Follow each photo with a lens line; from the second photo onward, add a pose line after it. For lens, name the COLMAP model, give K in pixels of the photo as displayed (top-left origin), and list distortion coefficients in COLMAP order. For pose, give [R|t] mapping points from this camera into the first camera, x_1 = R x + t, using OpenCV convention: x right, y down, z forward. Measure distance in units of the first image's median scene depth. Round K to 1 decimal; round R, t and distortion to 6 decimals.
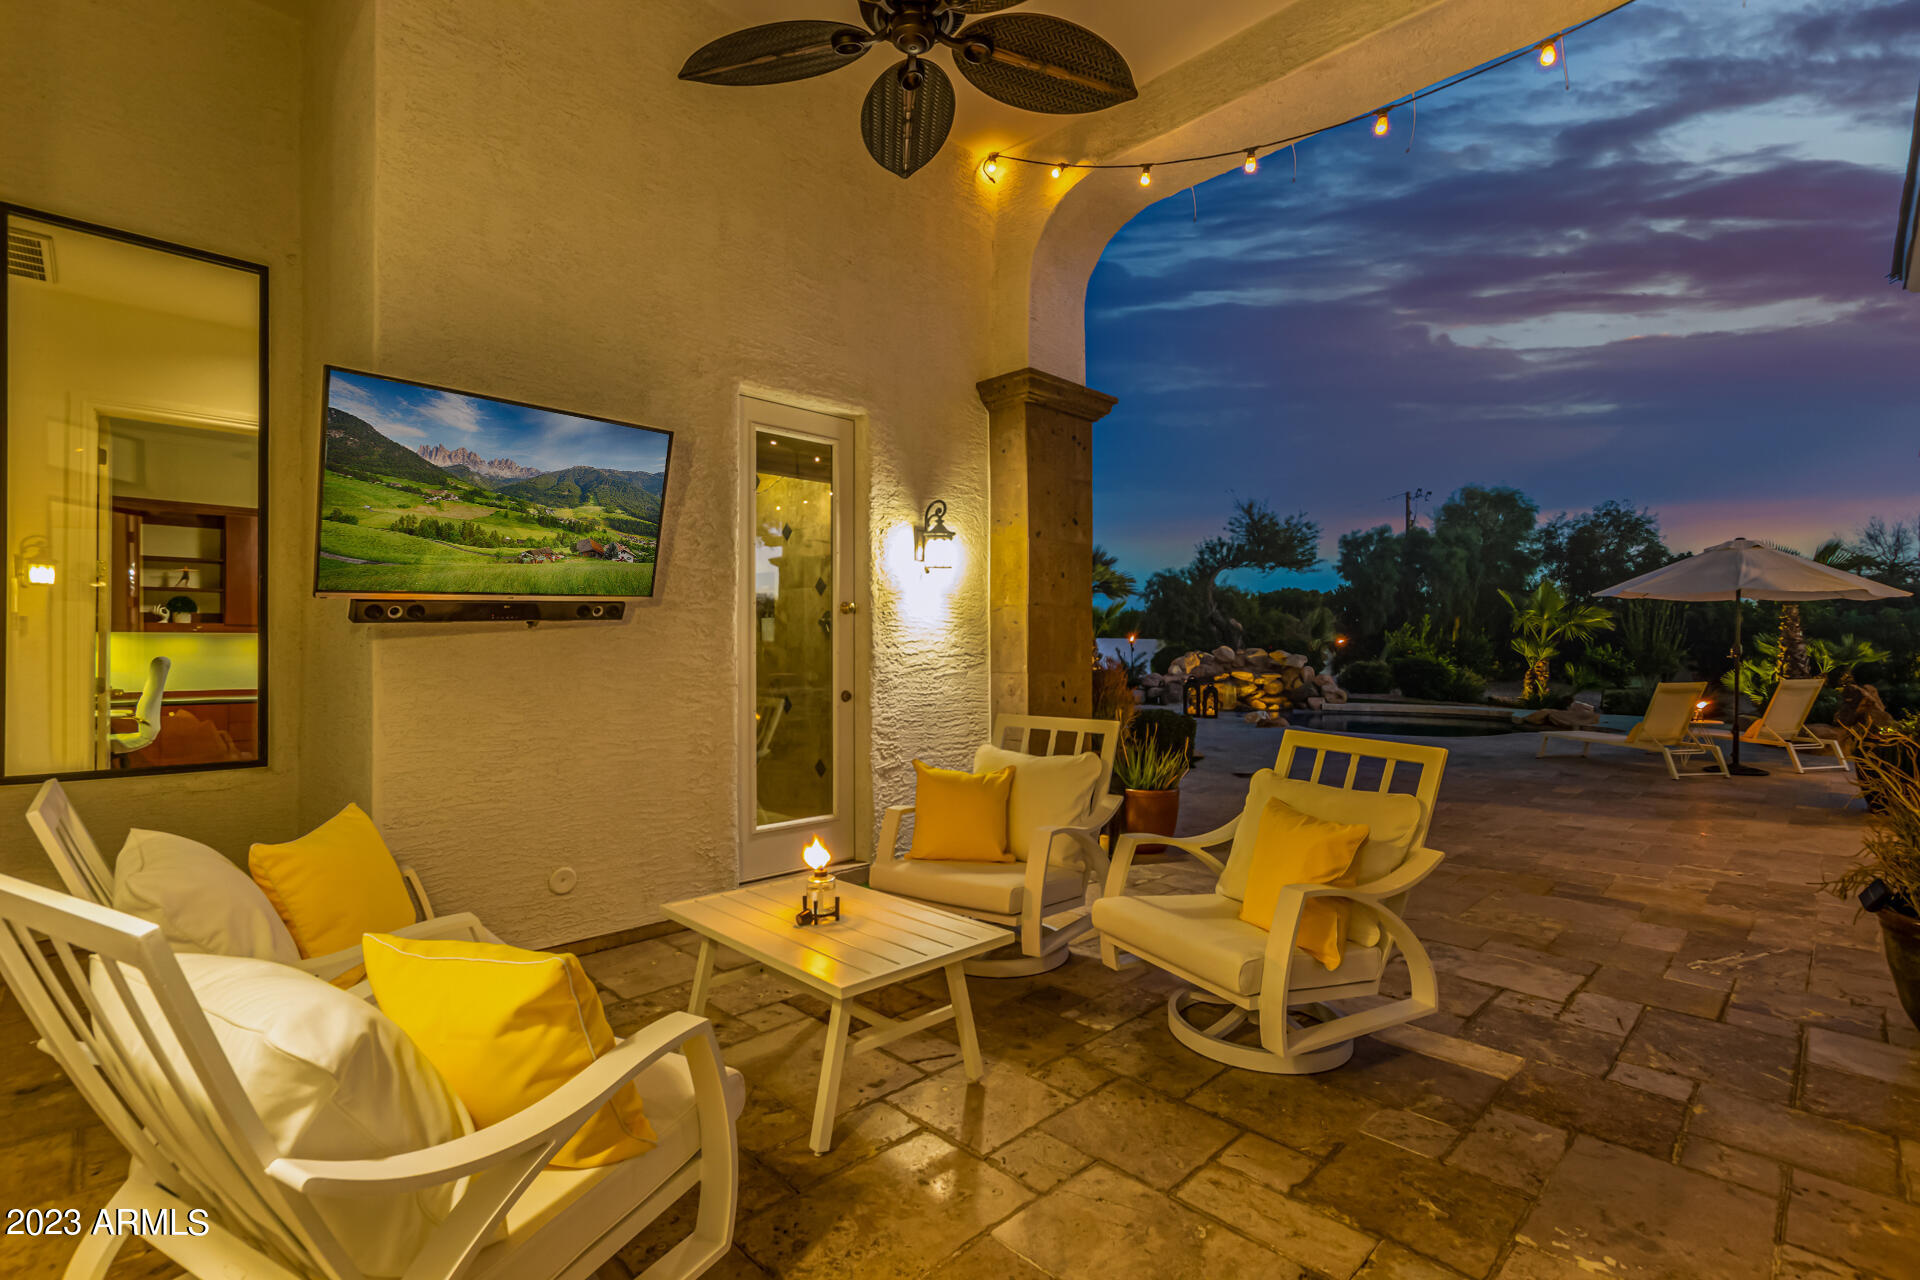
lens RADIAL K [[882.2, 0, 956.6], [0, 882.2, 645.7], [0, 0, 1]] dist [-0.000153, -0.000126]
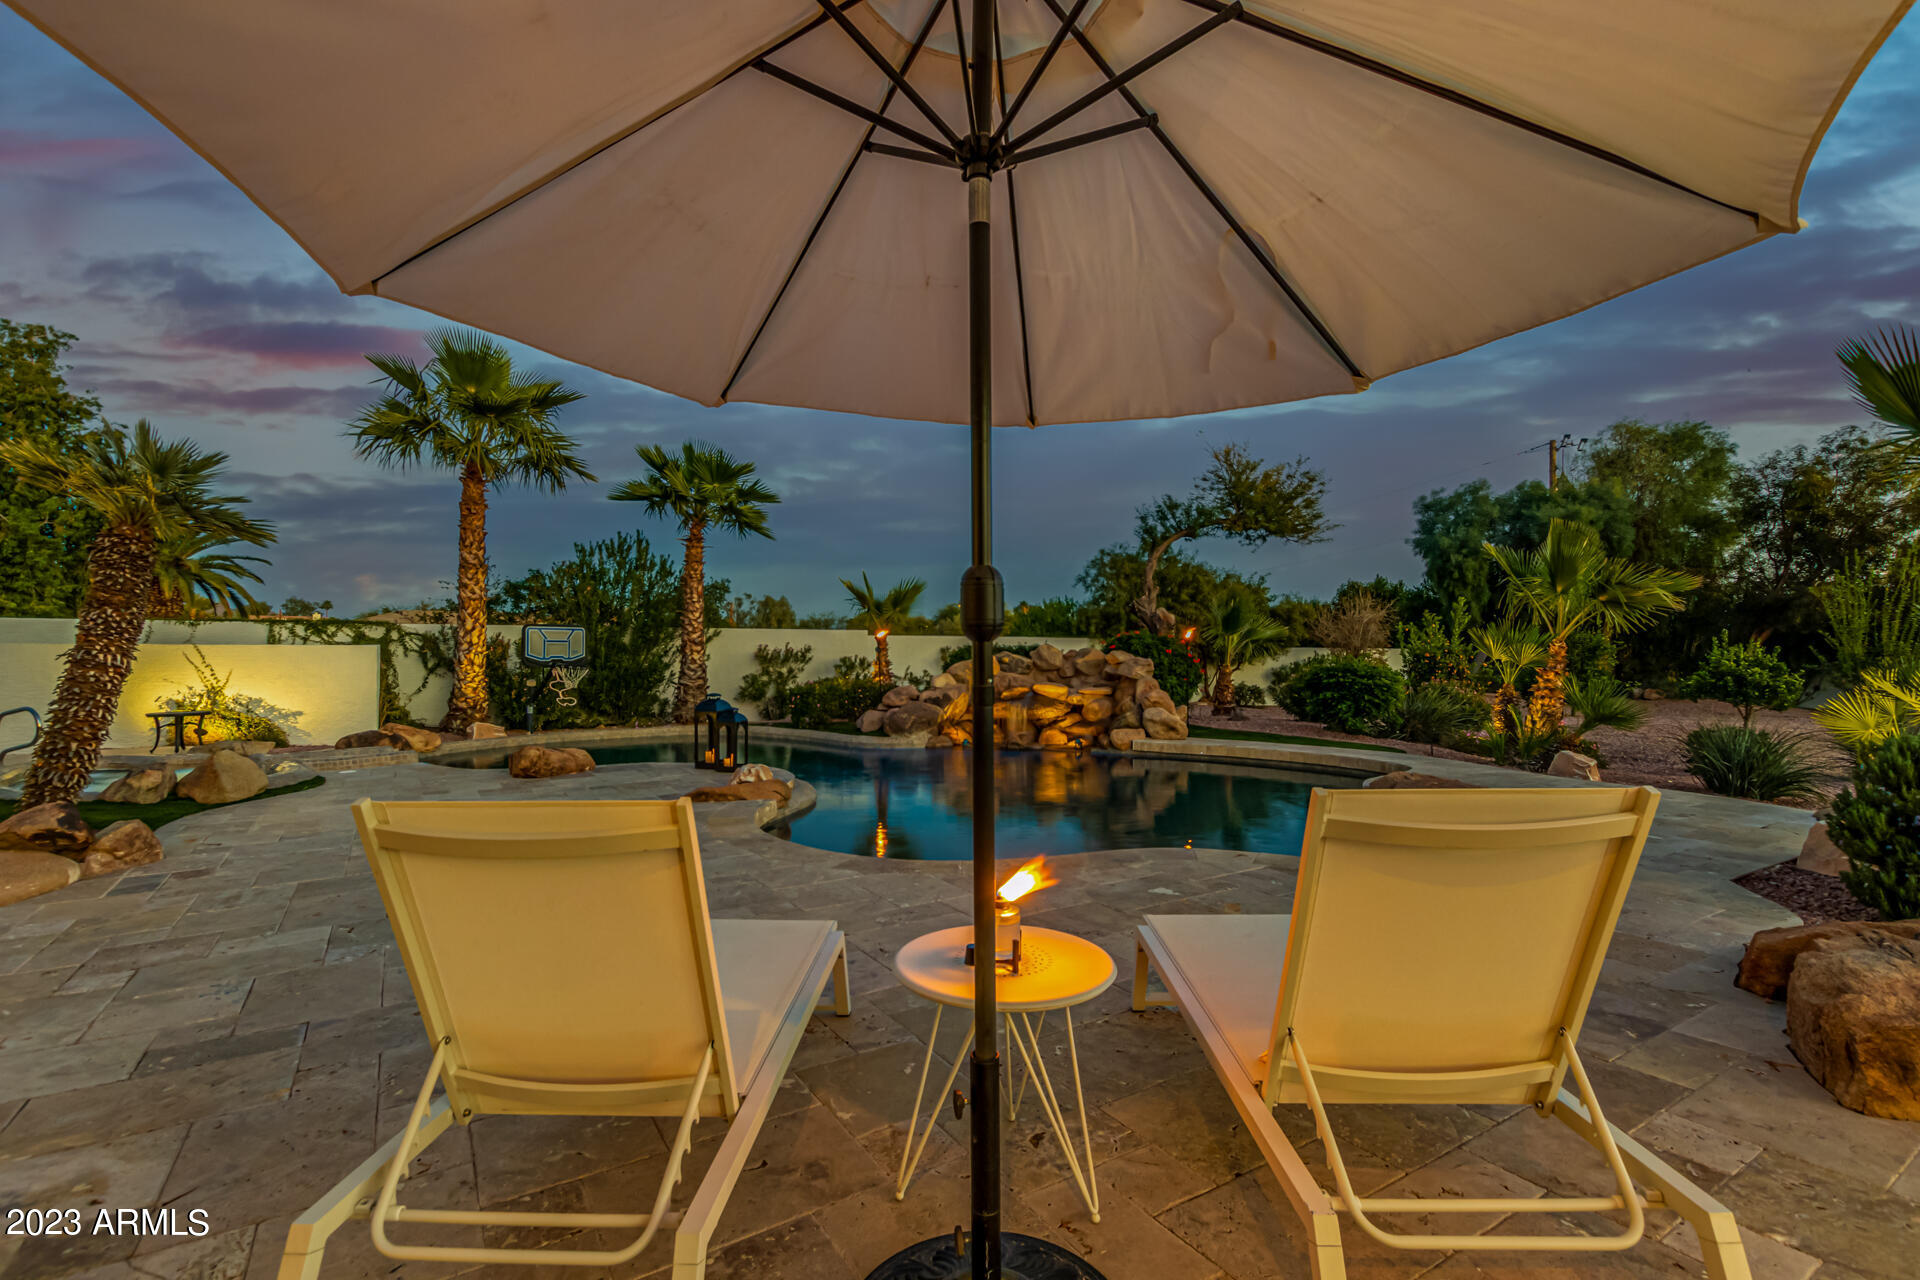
lens RADIAL K [[875.1, 0, 953.8], [0, 875.1, 643.8], [0, 0, 1]] dist [0.001173, 0.000028]
pose [[0.975427, -0.001765, -0.220314, 0.280648], [-0.000196, 0.999961, -0.008878, 0.004199], [0.220321, 0.008703, 0.975389, 0.263066]]
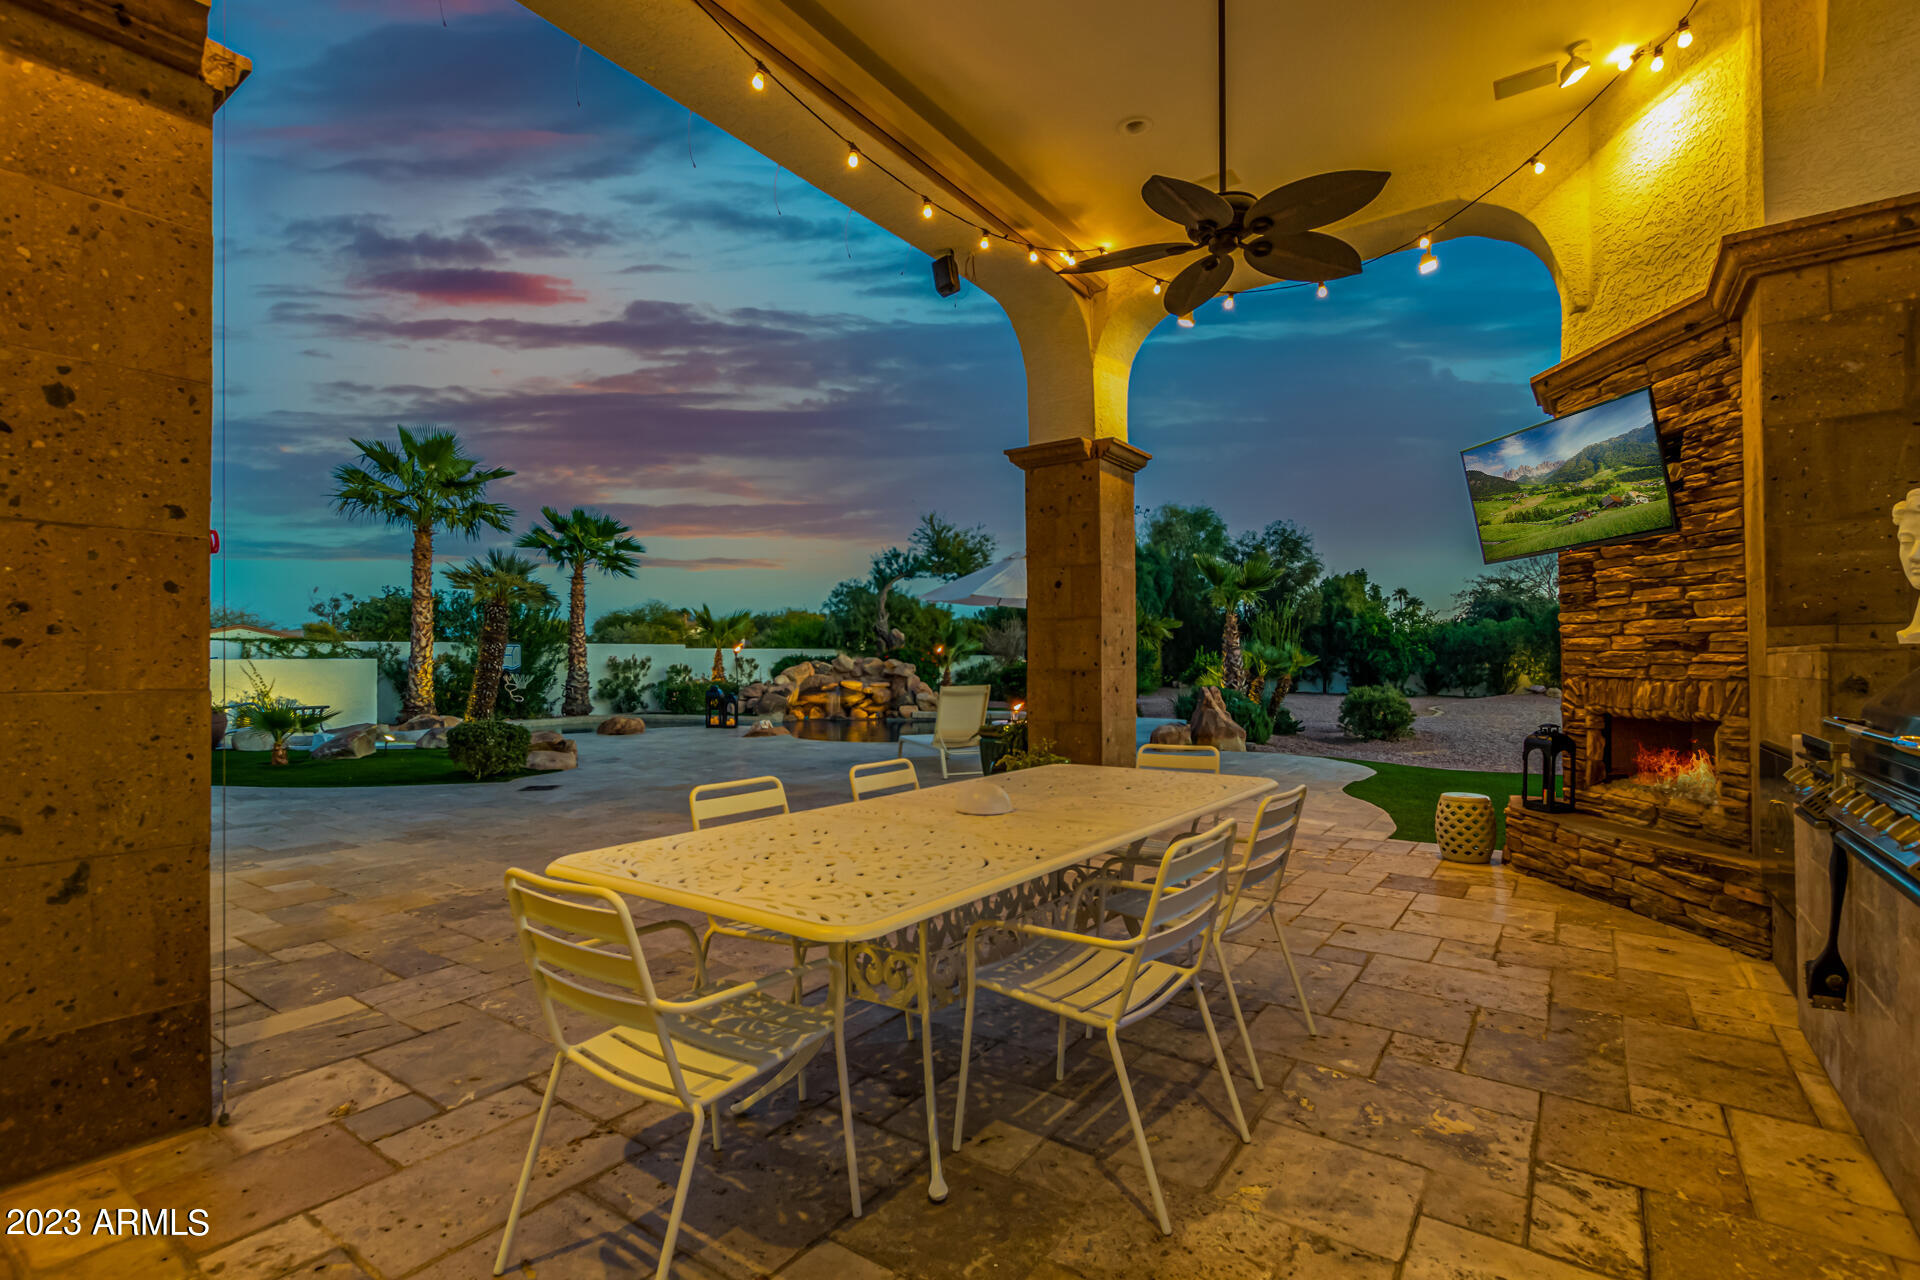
lens RADIAL K [[882.2, 0, 956.6], [0, 882.2, 645.7], [0, 0, 1]] dist [-0.000153, -0.000126]
pose [[0.984627, -0.003861, 0.174626, 0.189379], [0.006225, 0.999896, -0.012990, 0.002425], [-0.174558, 0.013877, 0.984549, -0.002824]]
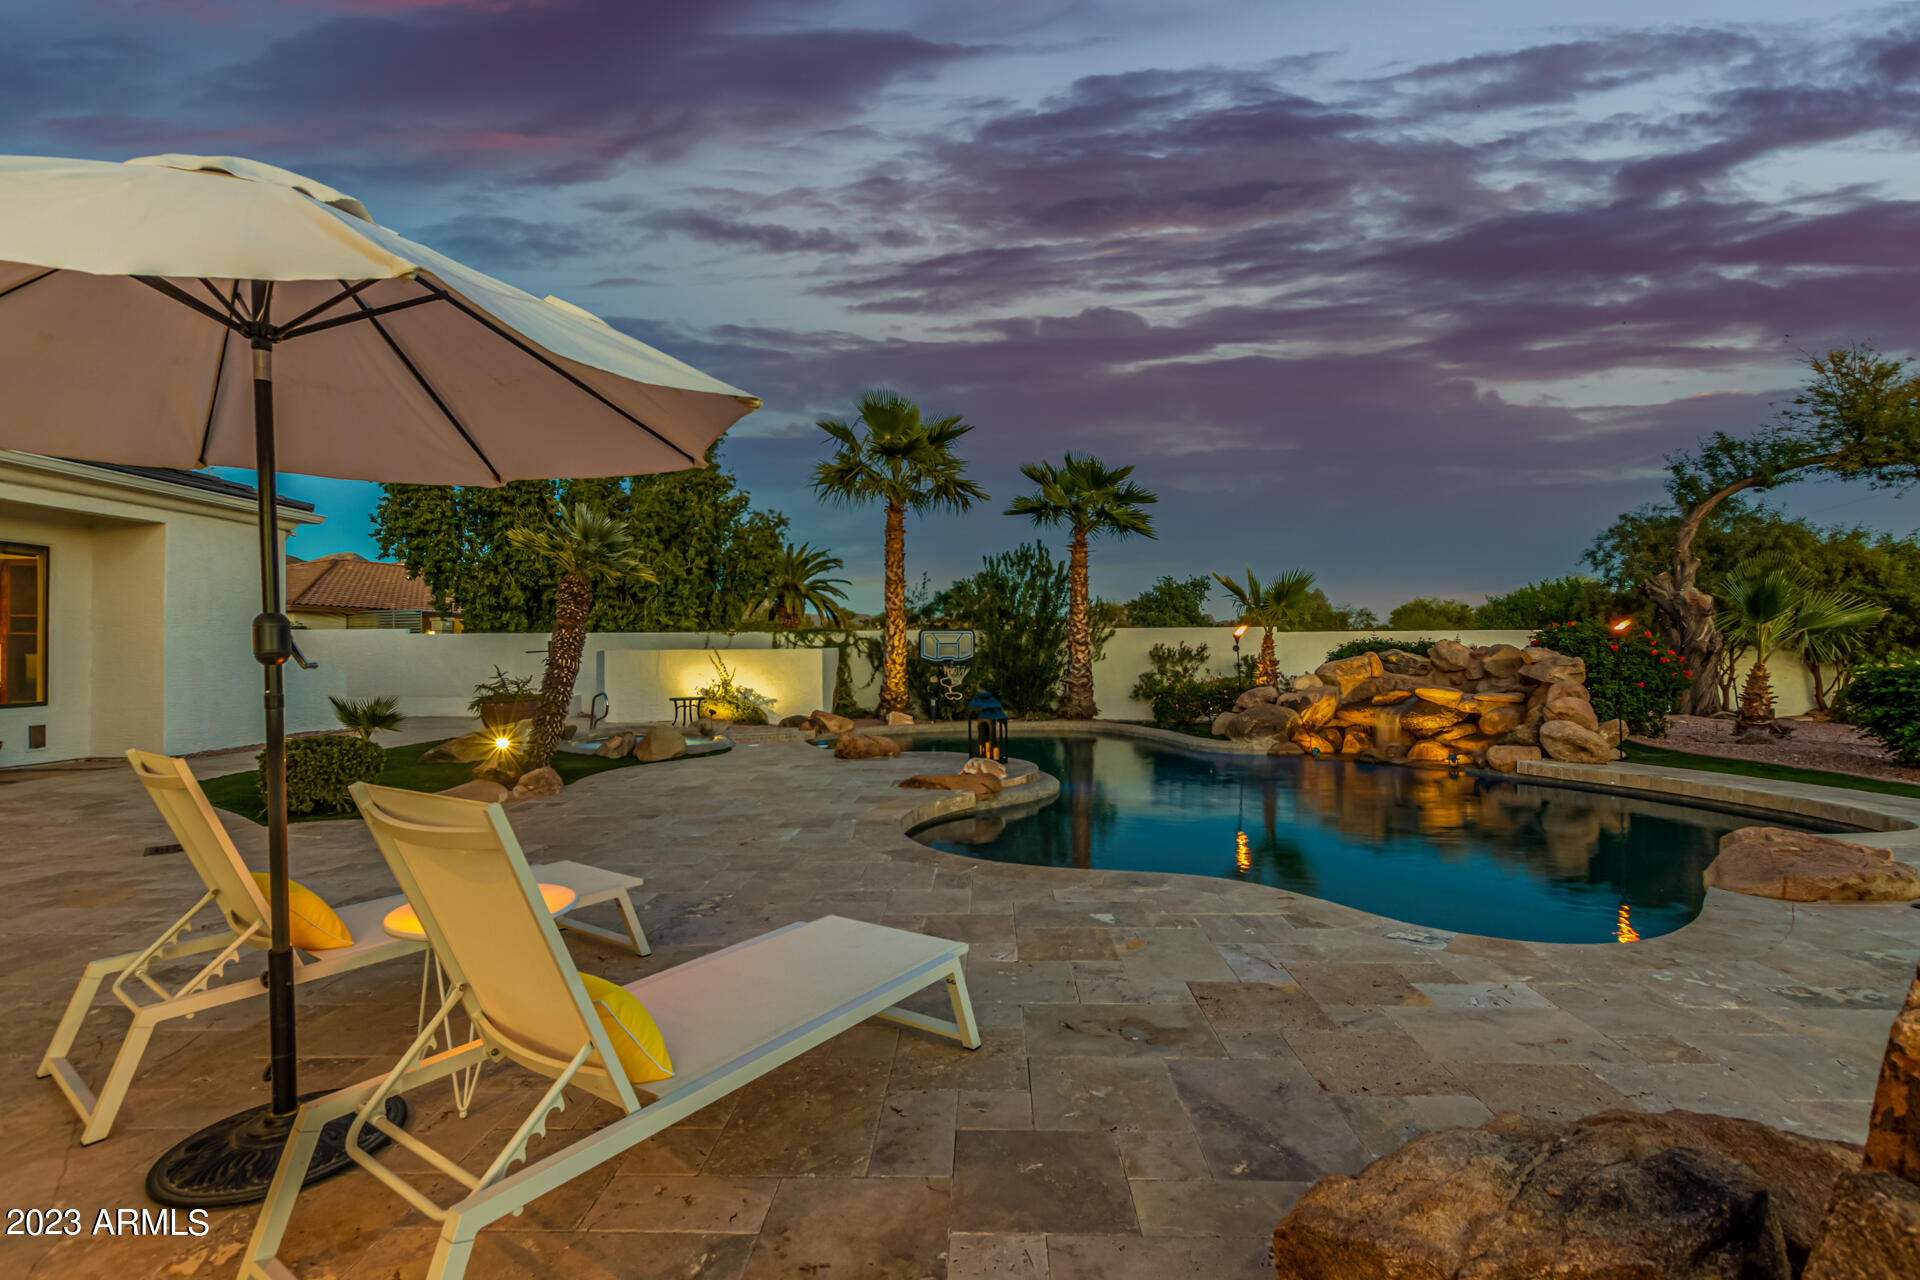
lens RADIAL K [[875.1, 0, 953.8], [0, 875.1, 643.8], [0, 0, 1]] dist [0.001173, 0.000028]
pose [[0.681257, -0.011334, -0.731957, 0.363268], [0.008694, 0.999935, -0.007392, 0.002918], [0.731993, -0.001328, 0.681311, 0.303686]]
